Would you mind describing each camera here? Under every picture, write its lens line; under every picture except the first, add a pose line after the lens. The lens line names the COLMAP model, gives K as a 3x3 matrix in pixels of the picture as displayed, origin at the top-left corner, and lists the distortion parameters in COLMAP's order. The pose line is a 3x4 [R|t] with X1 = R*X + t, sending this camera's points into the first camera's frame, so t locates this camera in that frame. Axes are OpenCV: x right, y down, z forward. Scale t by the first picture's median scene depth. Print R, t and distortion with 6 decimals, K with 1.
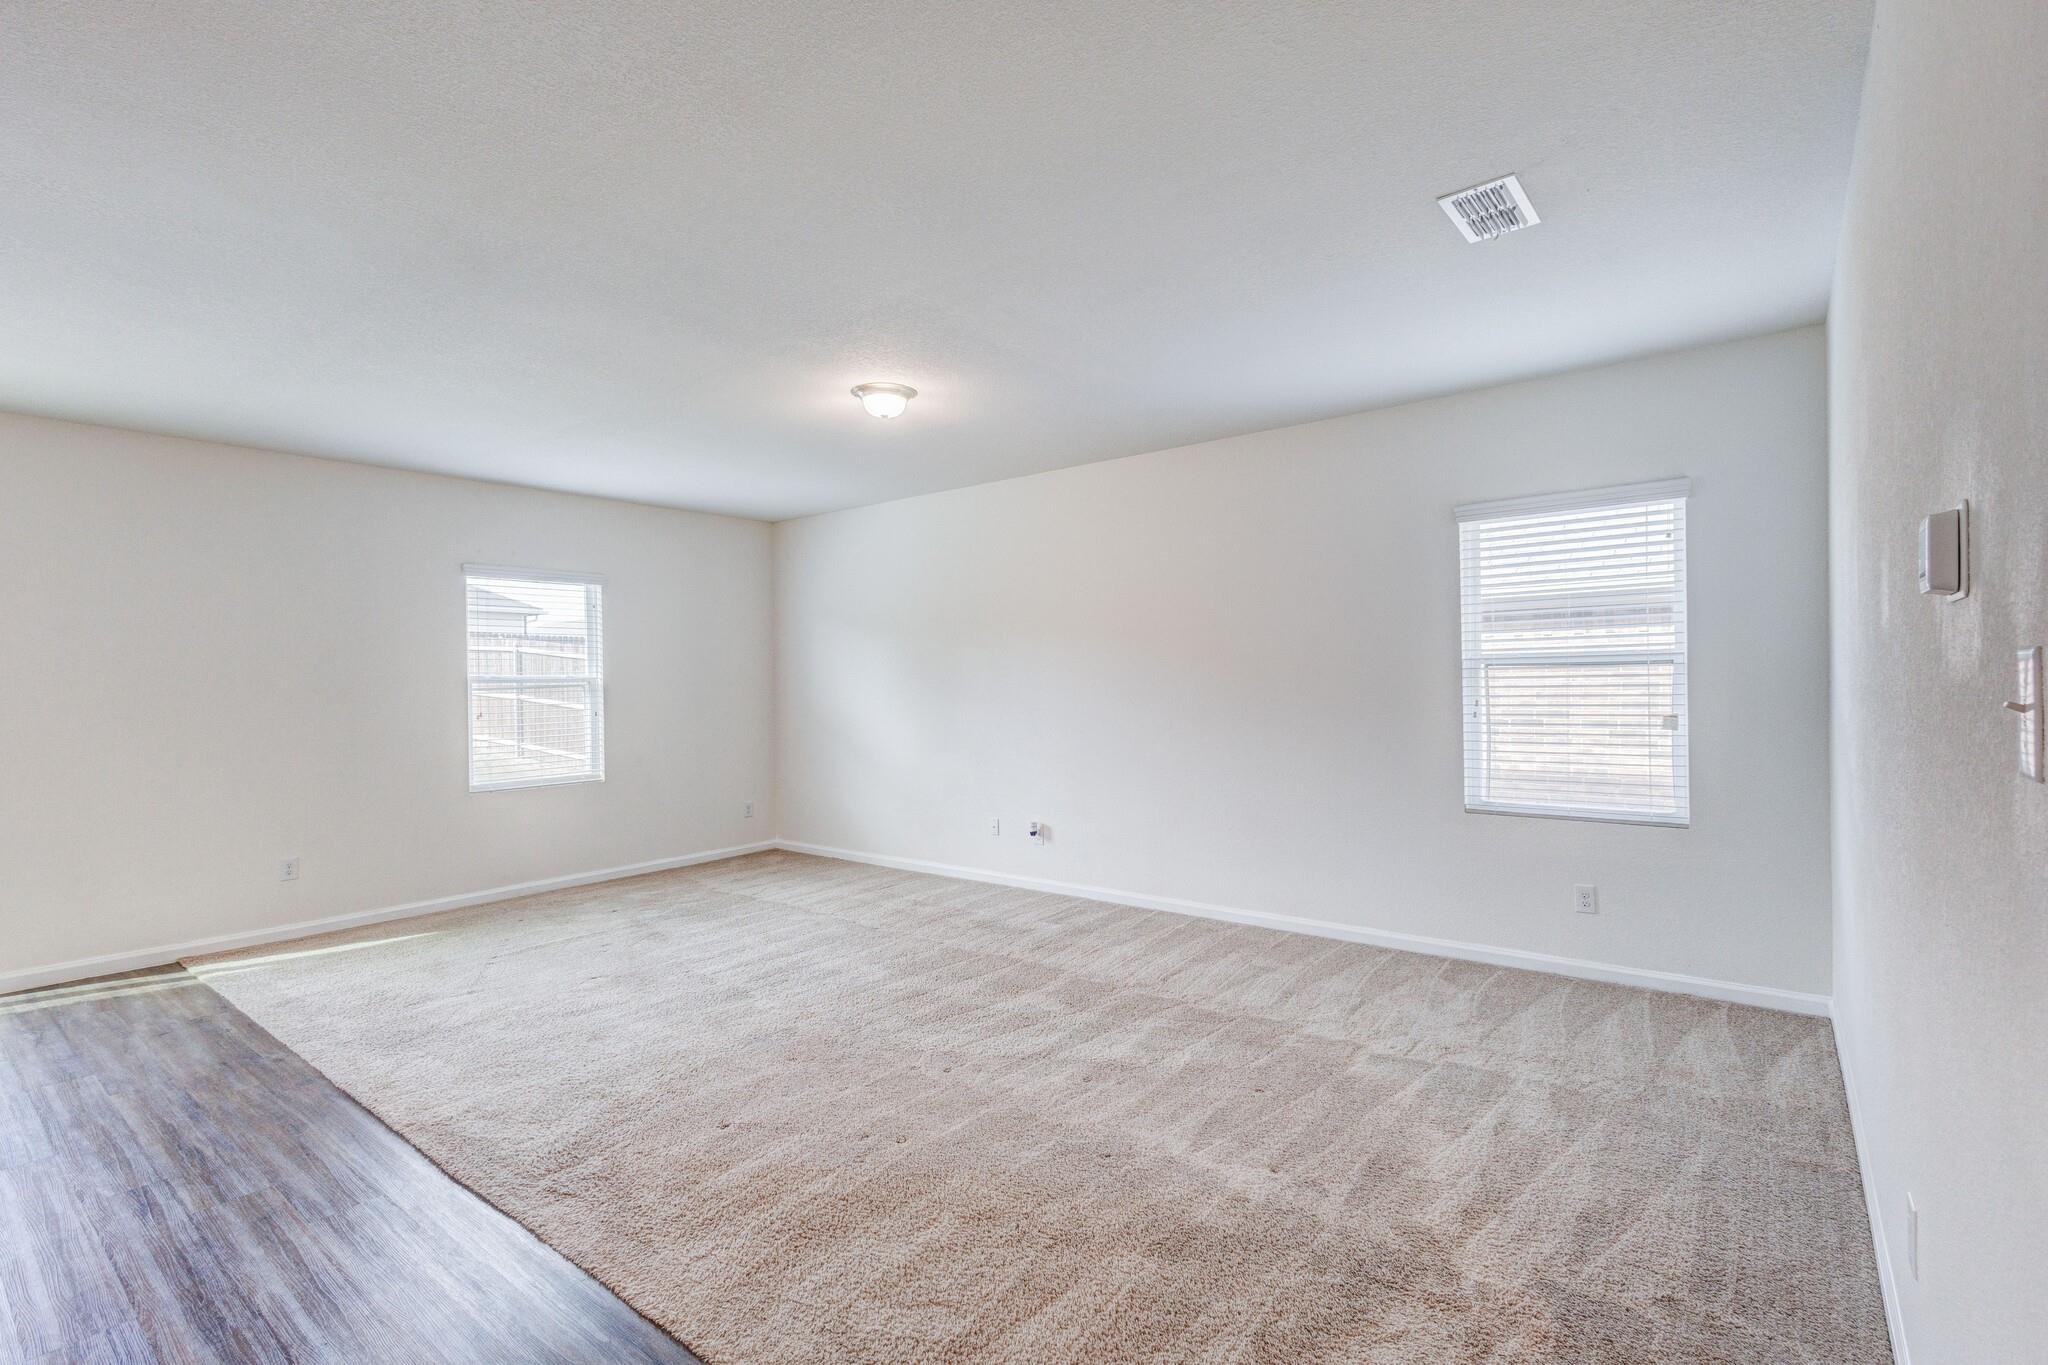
lens RADIAL K [[936.8, 0, 1024.0], [0, 936.8, 682.5], [0, 0, 1]] dist [0.007647, -0.000841]
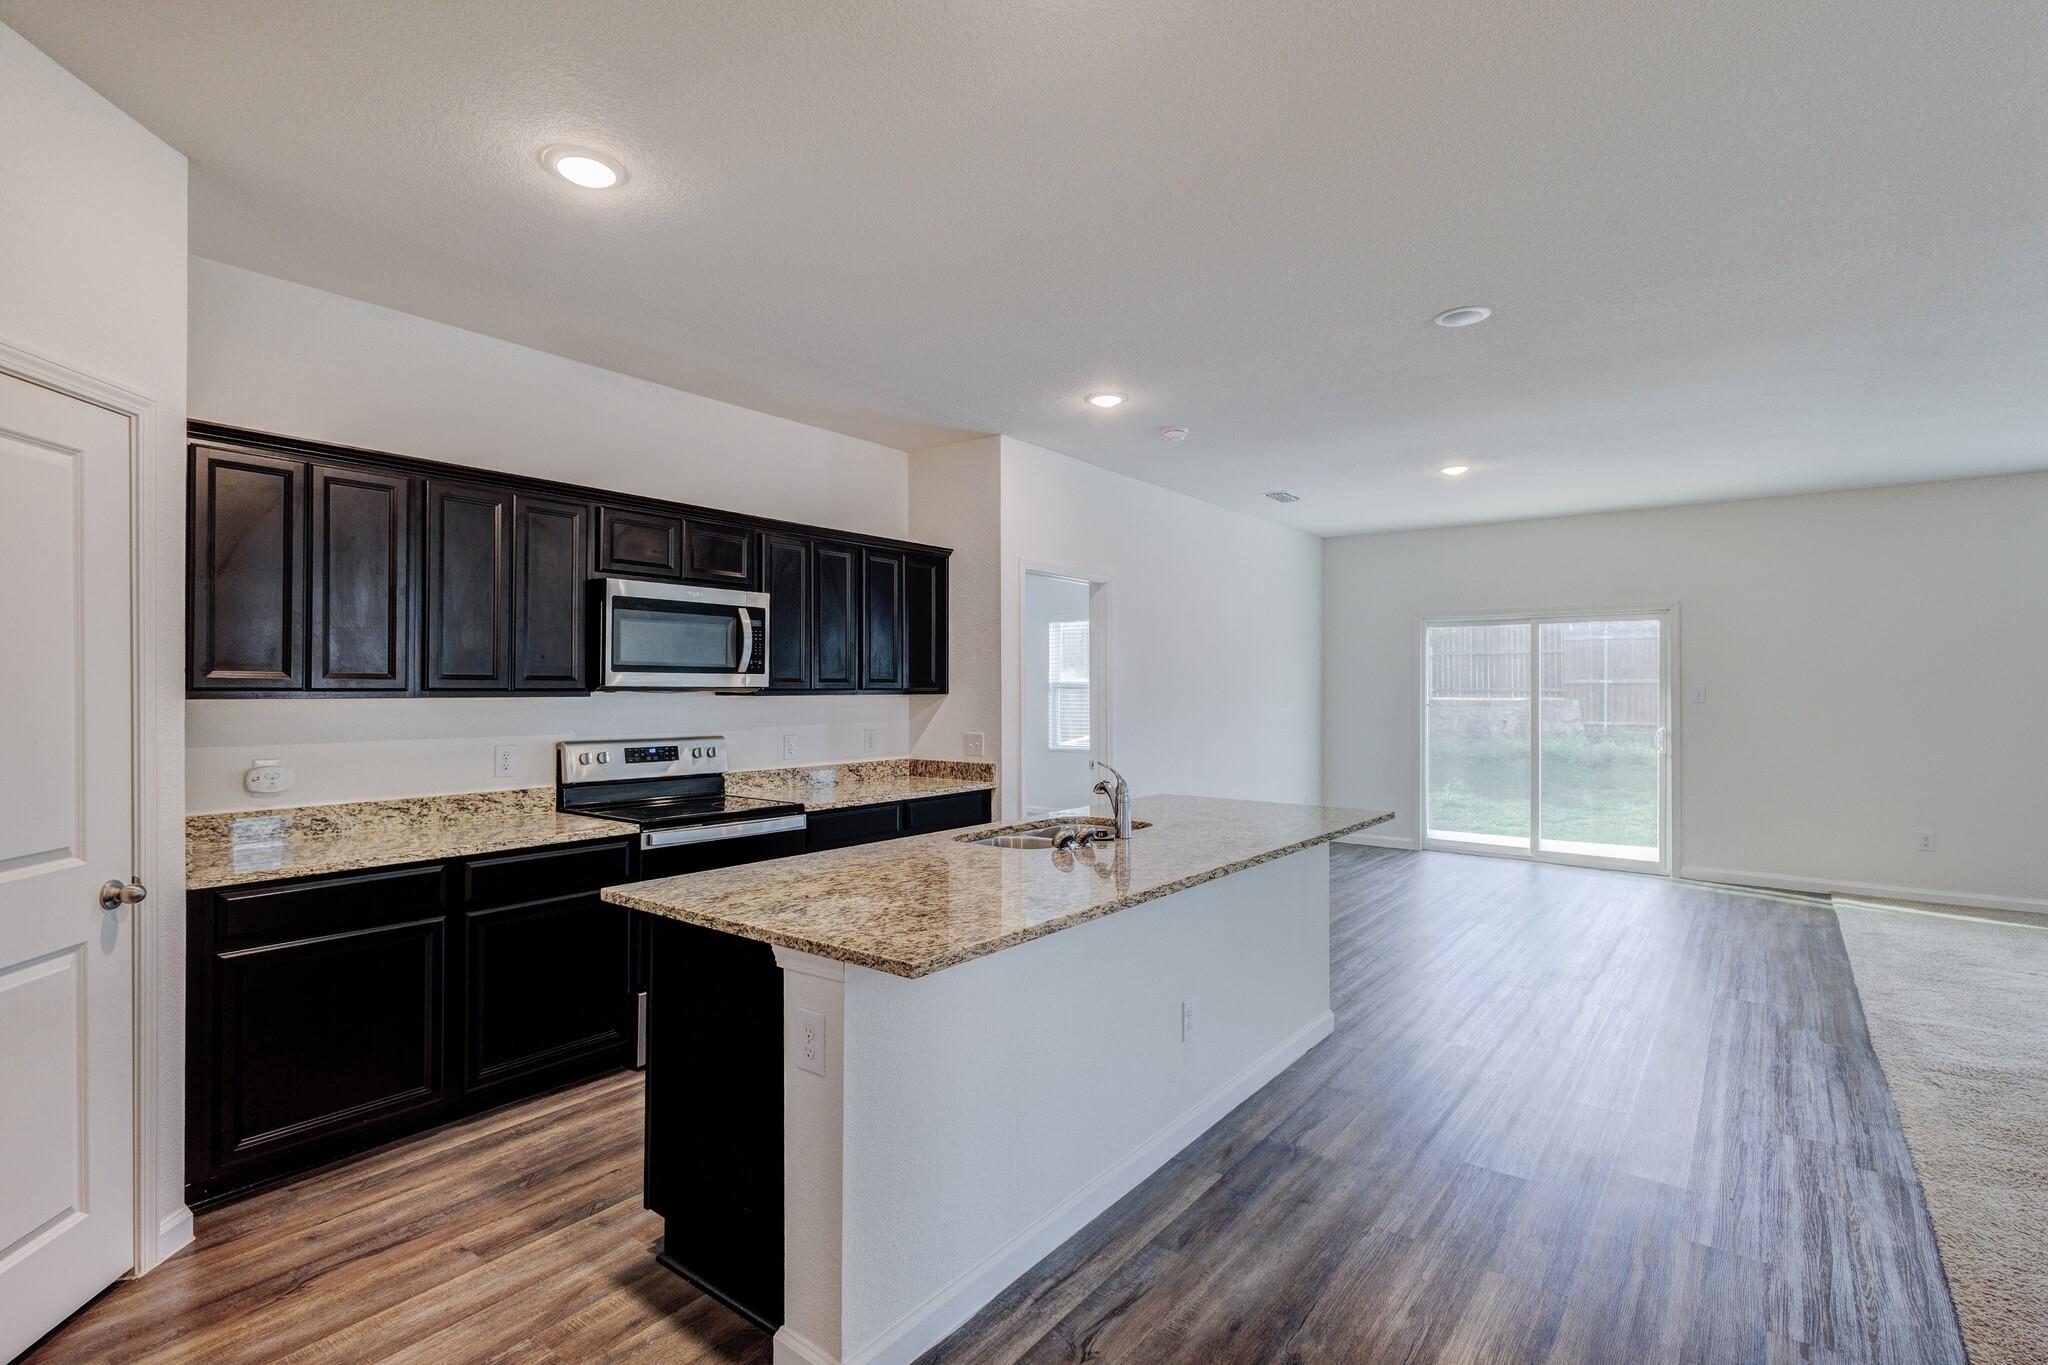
lens RADIAL K [[971.8, 0, 1027.2], [0, 971.8, 680.9], [0, 0, 1]] dist [0.006413, -0.001523]
pose [[0.015667, 0.009167, -0.999835, 0.468583], [-0.004652, 0.999948, 0.009095, -0.006117], [0.999866, 0.004509, 0.015708, -0.147887]]
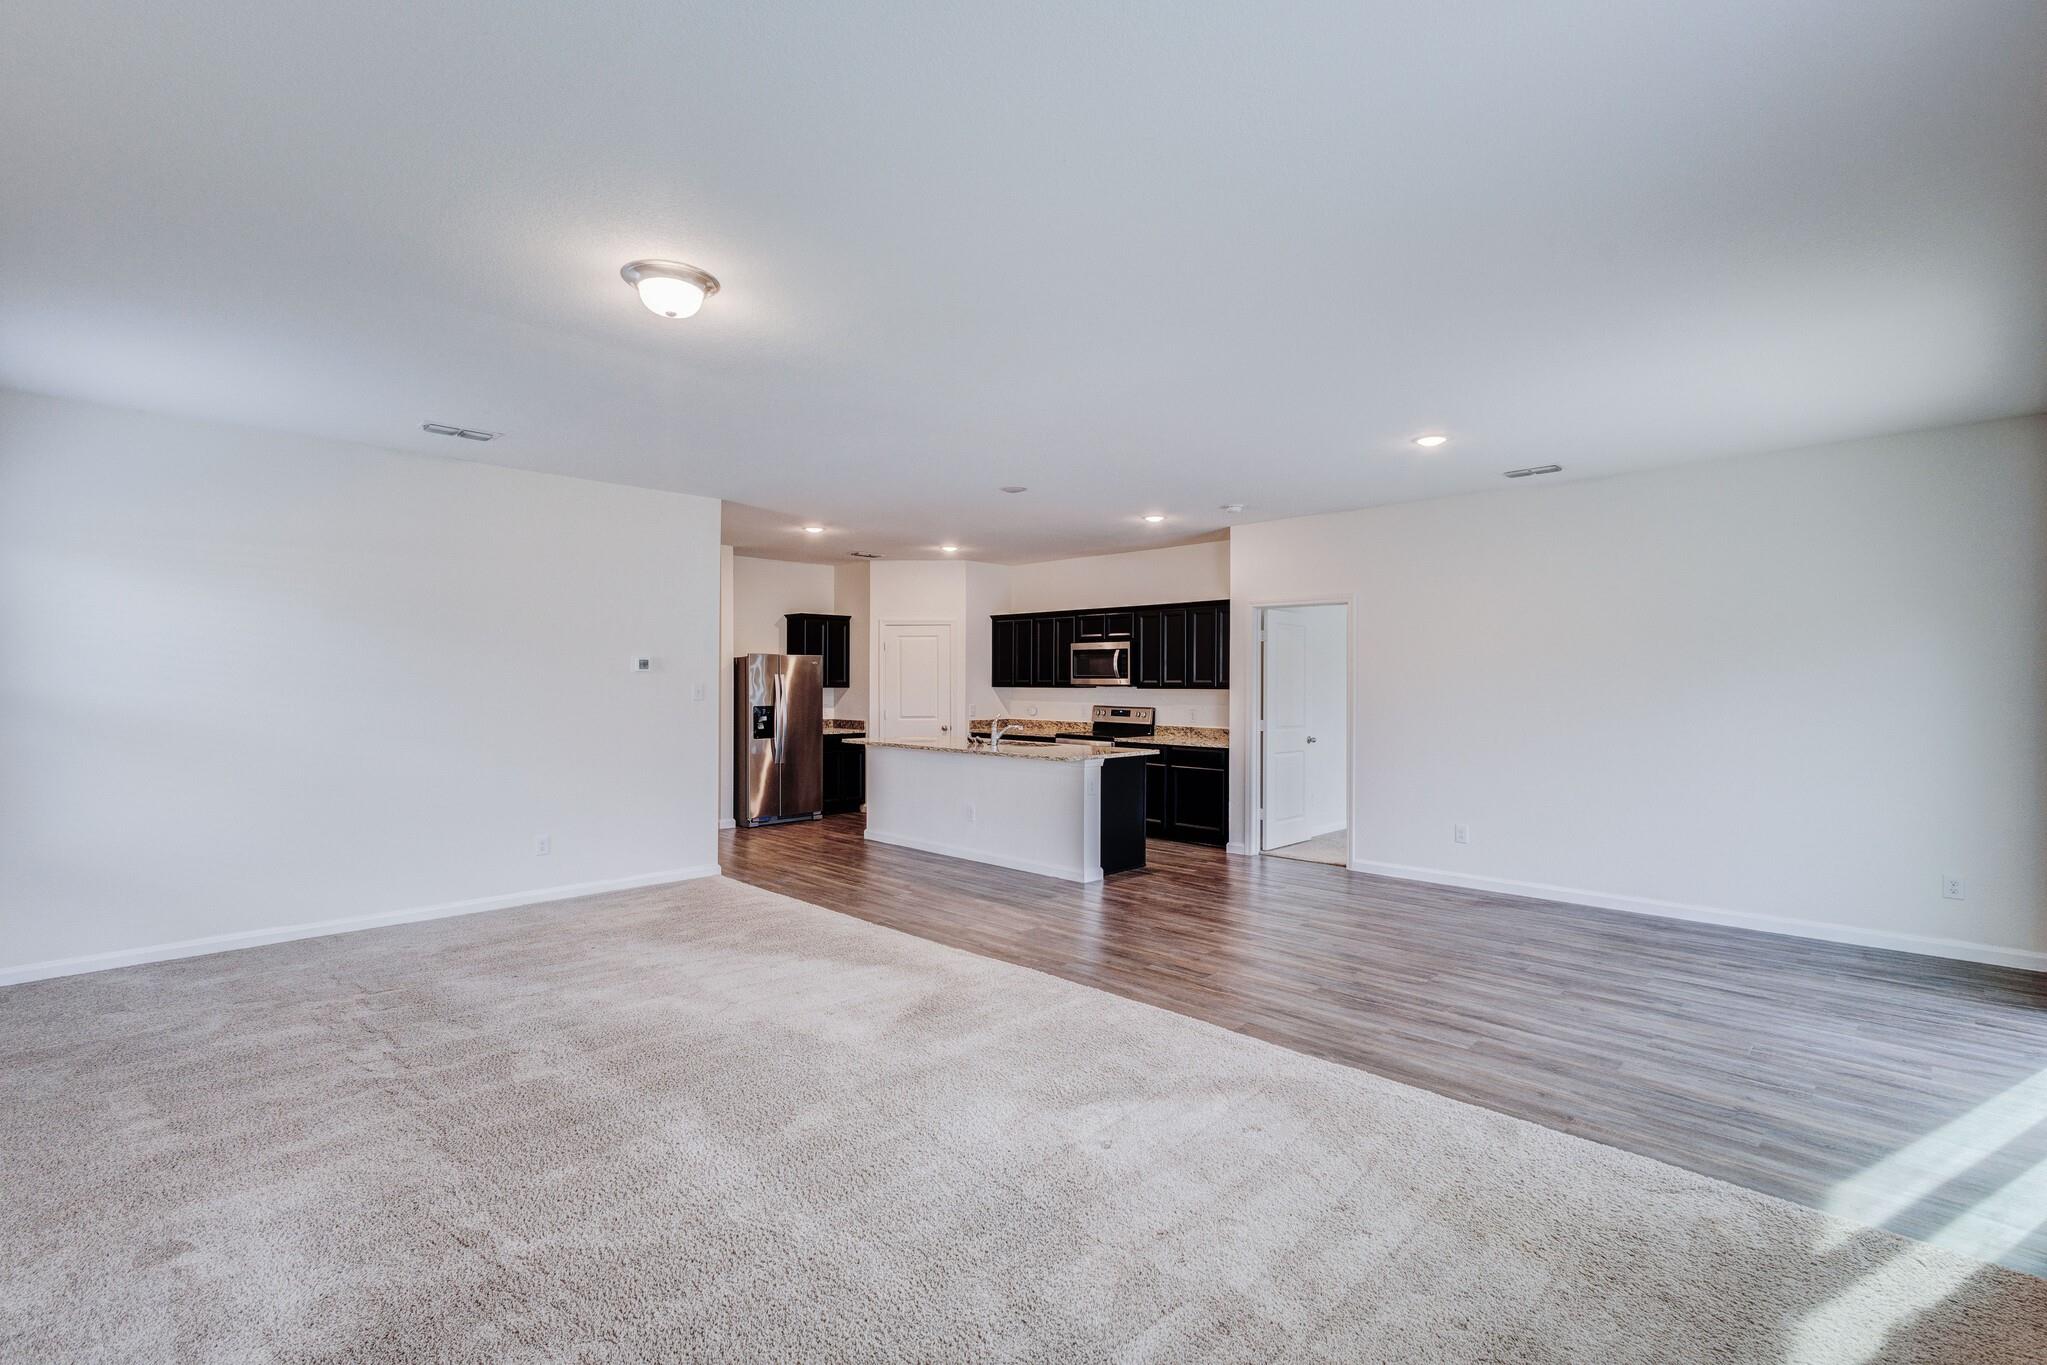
lens RADIAL K [[936.4, 0, 1023.5], [0, 936.4, 682.5], [0, 0, 1]] dist [0.007647, -0.000841]
pose [[-0.993768, 0.012949, 0.110712, -0.471700], [0.013401, 0.999905, 0.003338, -0.004817], [-0.110658, 0.004801, -0.993847, 1.608735]]
